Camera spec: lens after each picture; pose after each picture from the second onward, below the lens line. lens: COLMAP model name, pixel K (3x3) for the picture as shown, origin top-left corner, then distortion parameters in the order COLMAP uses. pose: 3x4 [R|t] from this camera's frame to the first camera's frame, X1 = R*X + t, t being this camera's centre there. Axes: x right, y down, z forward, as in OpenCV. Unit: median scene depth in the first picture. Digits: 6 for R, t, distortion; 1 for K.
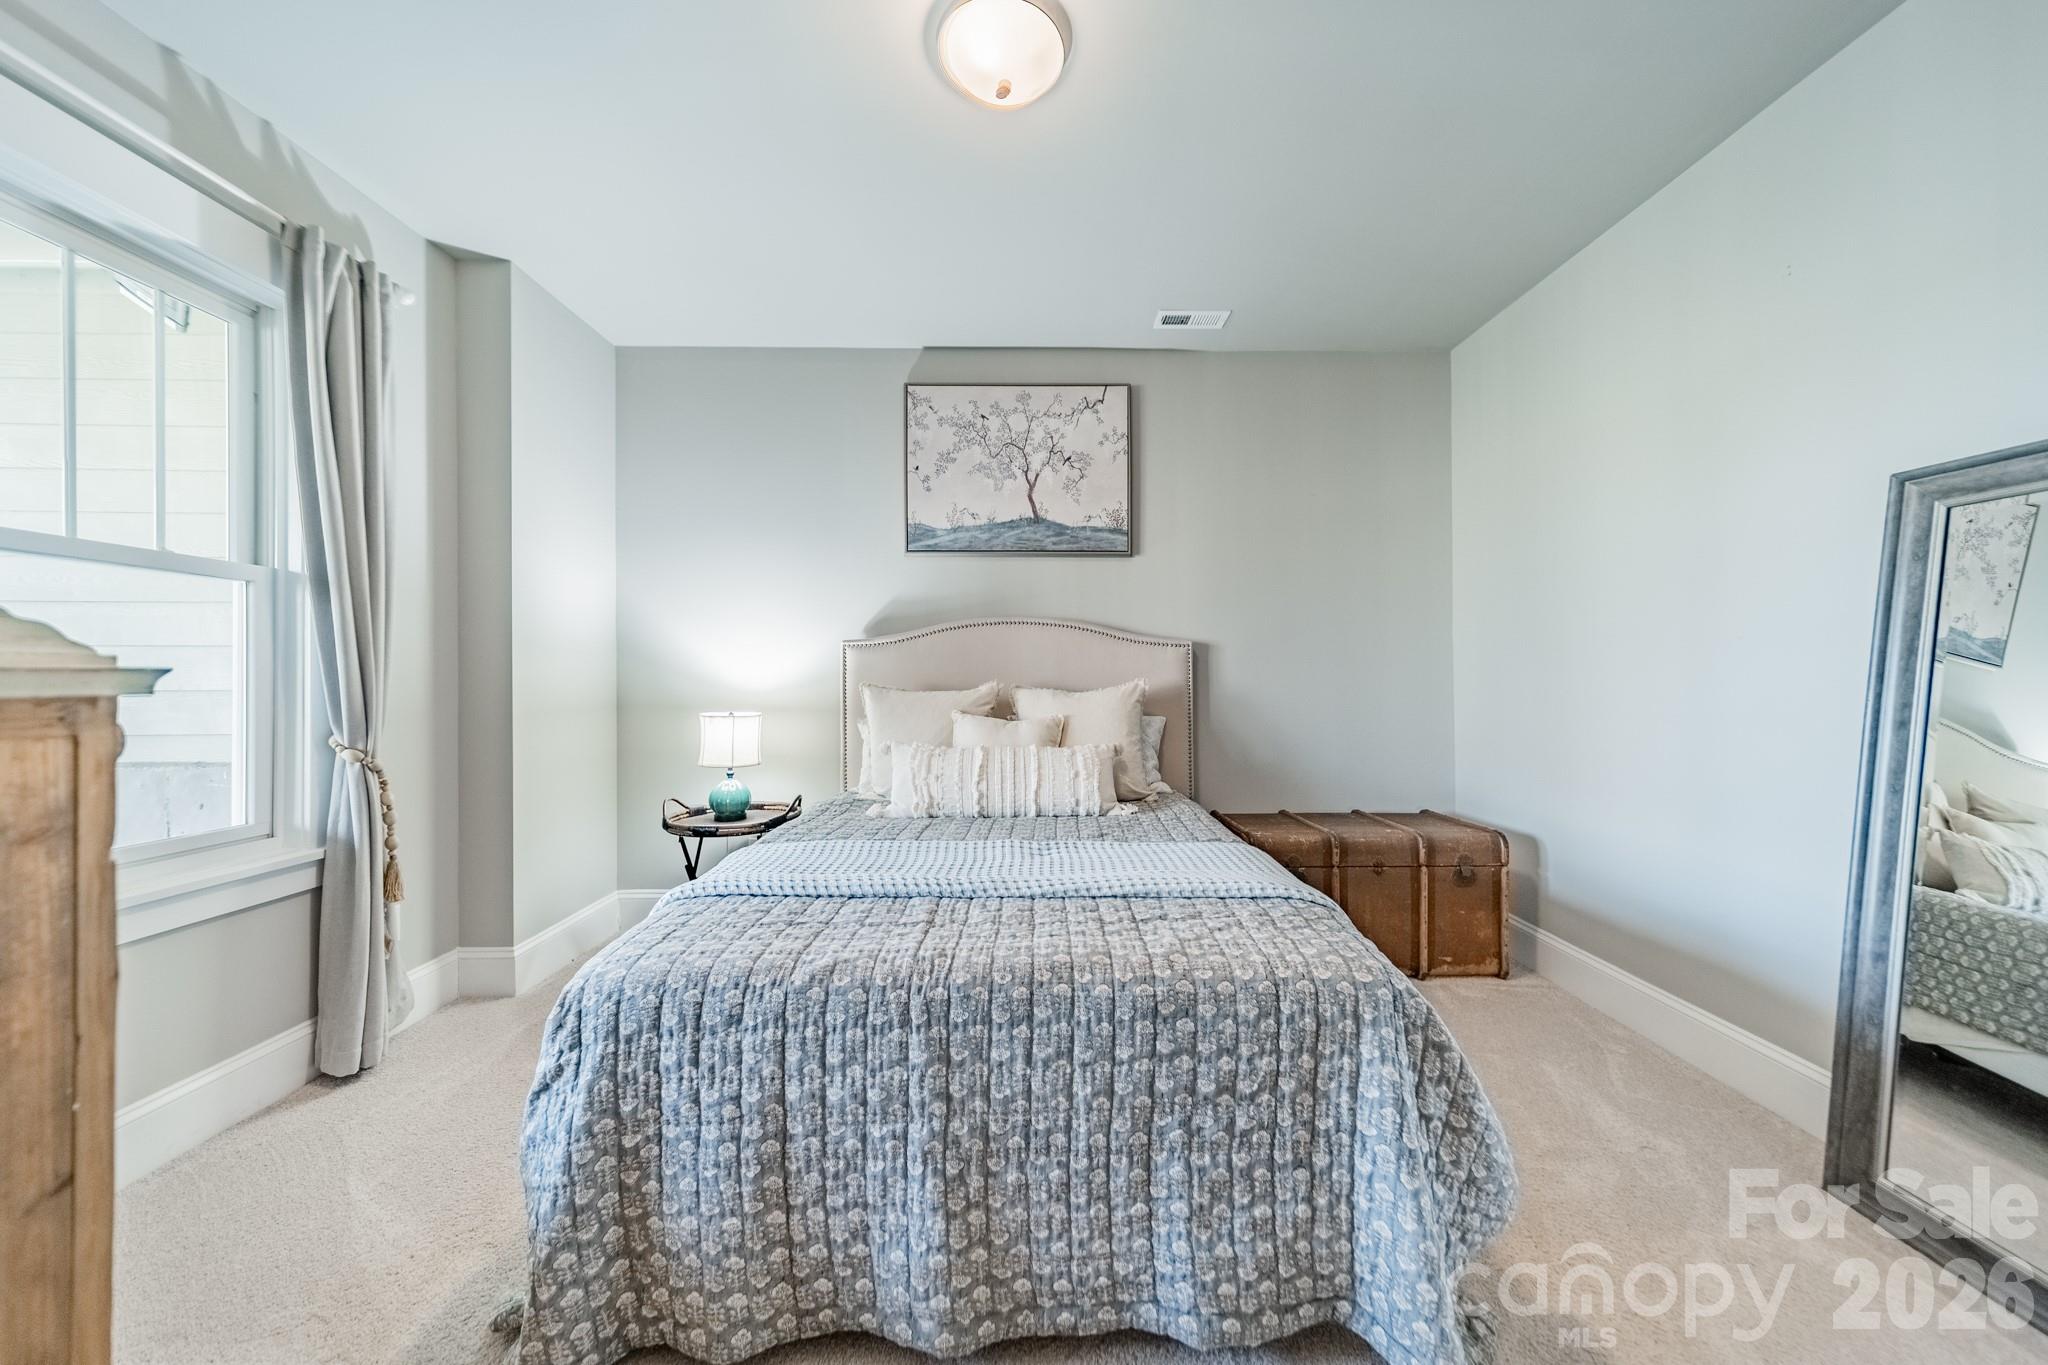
lens RADIAL K [[723.7, 0, 1022.6], [0, 723.7, 680.5], [0, 0, 1]] dist [0.007280, 0.000092]
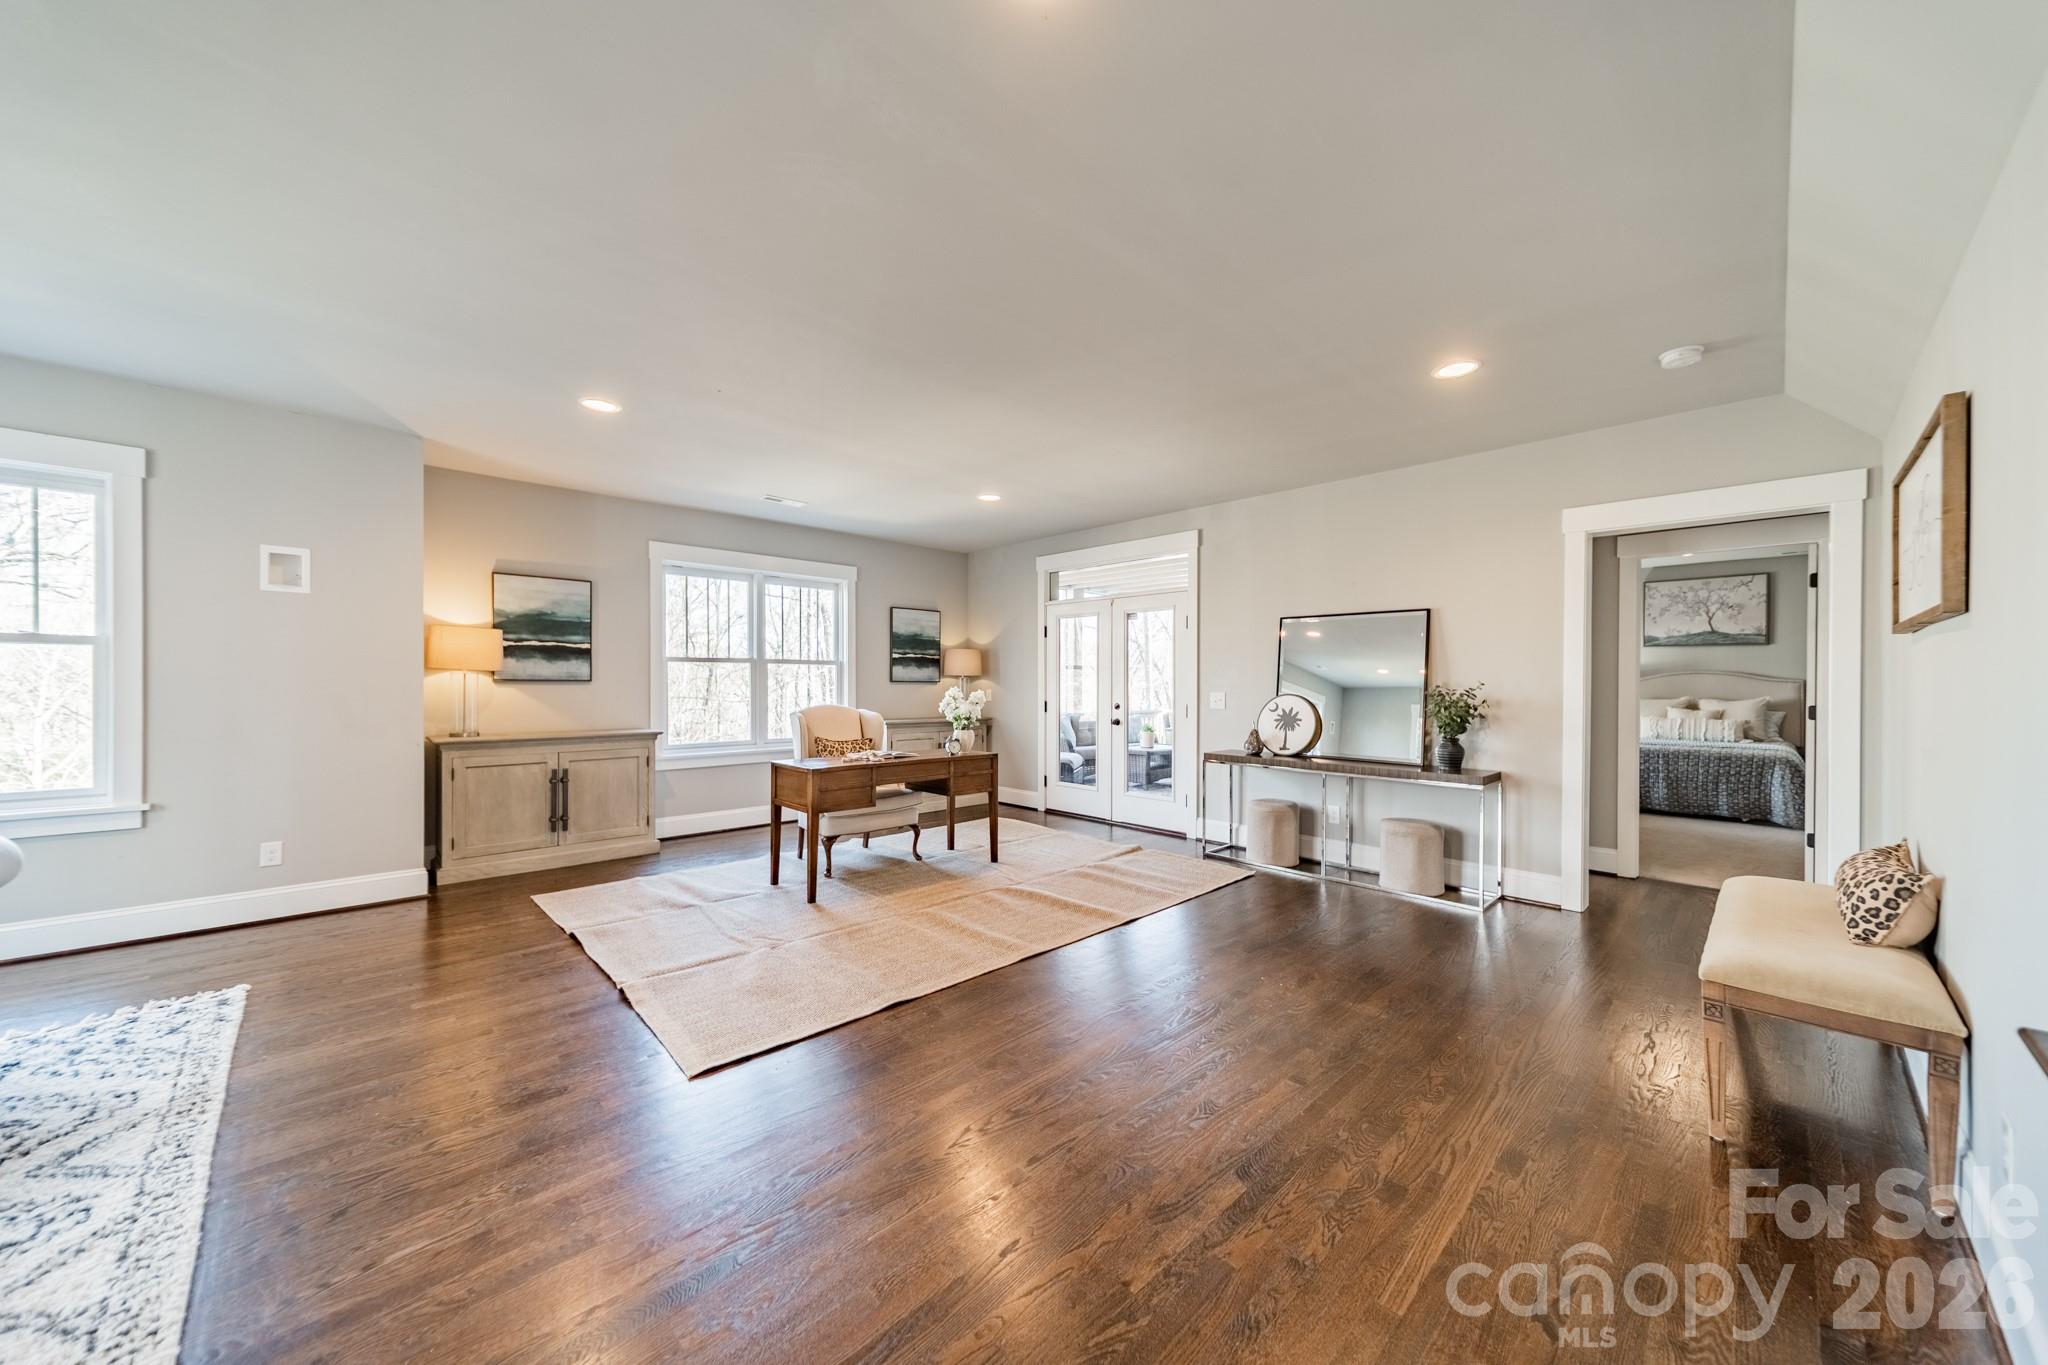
lens RADIAL K [[723.7, 0, 1021.3], [0, 723.7, 684.8], [0, 0, 1]] dist [0.007280, 0.000092]
pose [[0.689695, 0.009562, -0.724037, 0.197366], [-0.010439, 0.999940, 0.003263, -0.022485], [0.724025, 0.005308, 0.689754, -2.489214]]
